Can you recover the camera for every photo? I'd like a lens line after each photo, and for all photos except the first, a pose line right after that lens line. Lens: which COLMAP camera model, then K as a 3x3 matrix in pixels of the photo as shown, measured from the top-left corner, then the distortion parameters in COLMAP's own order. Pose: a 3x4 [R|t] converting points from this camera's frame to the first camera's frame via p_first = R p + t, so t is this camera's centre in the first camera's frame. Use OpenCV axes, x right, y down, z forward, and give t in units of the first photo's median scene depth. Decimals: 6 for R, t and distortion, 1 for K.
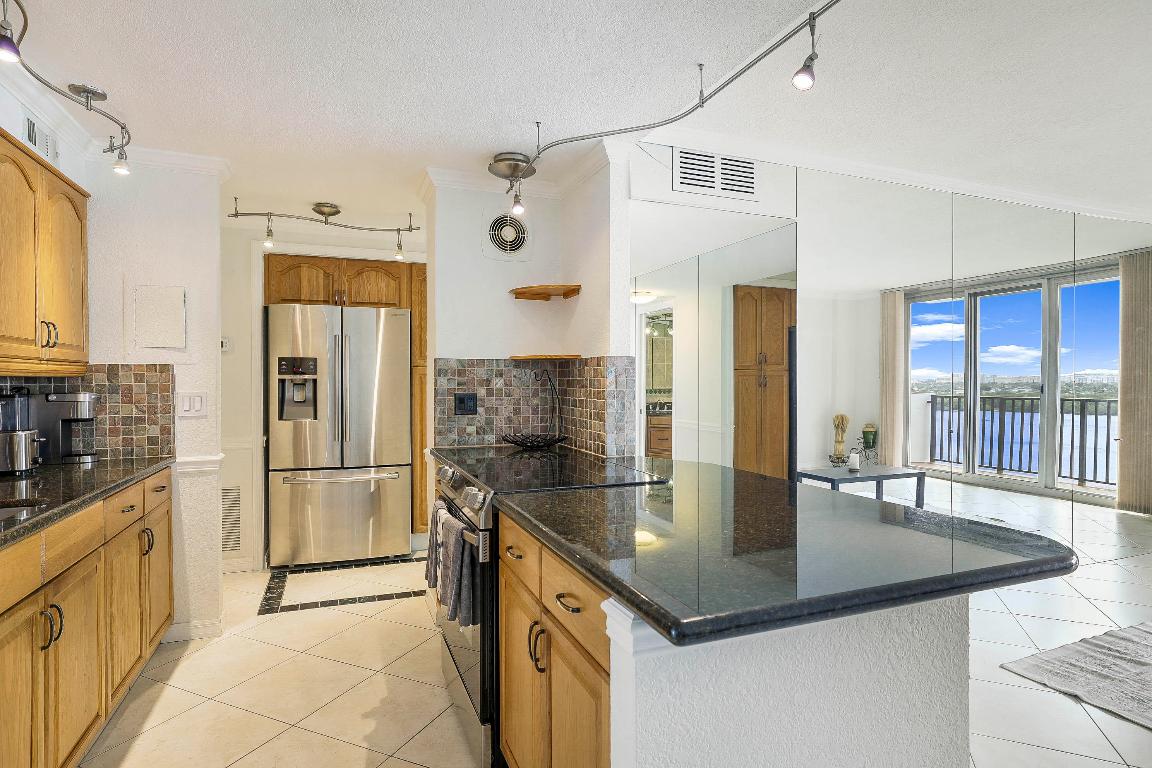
lens RADIAL K [[595.9, 0, 574.9], [0, 595.9, 391.8], [0, 0, 1]] dist [0.003552, 0.000874]
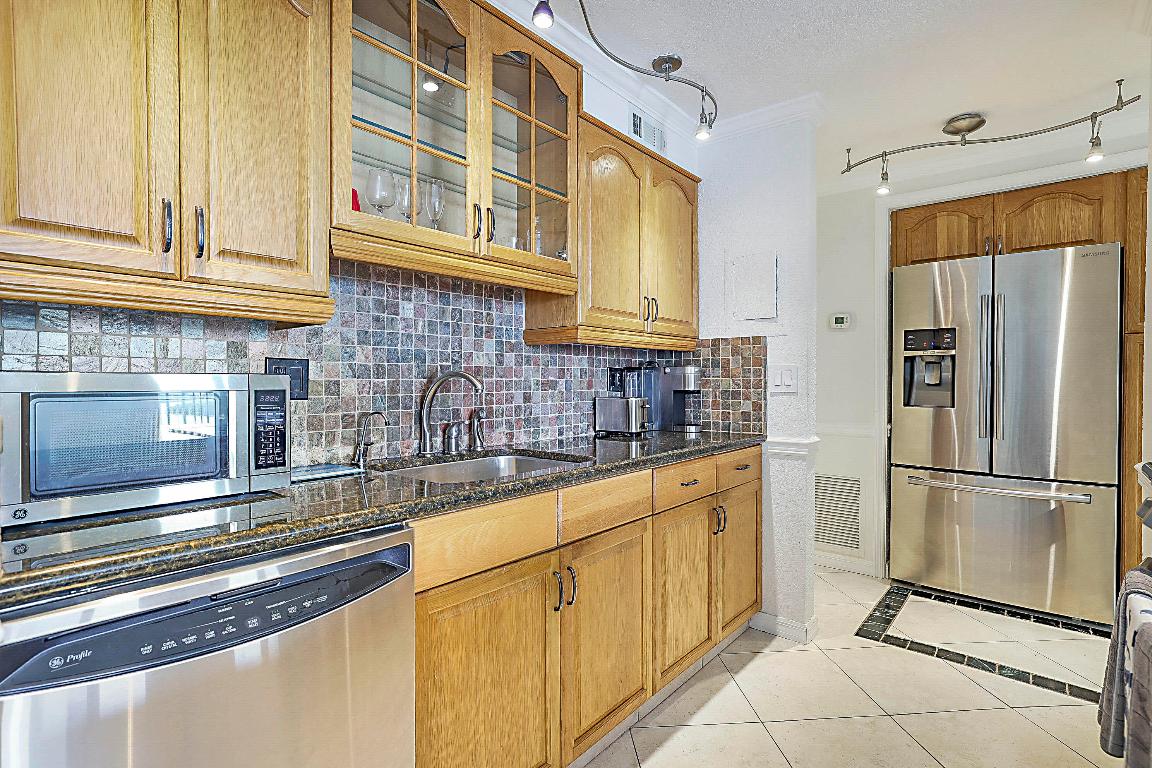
lens RADIAL K [[554.4, 0, 580.3], [0, 554.4, 386.3], [0, 0, 1]] dist [-0.034837, 0.020496]
pose [[0.464960, 0.011356, -0.885259, -0.034656], [-0.015247, 0.999872, 0.004818, 0.027758], [0.885200, 0.011257, 0.465074, 0.288555]]
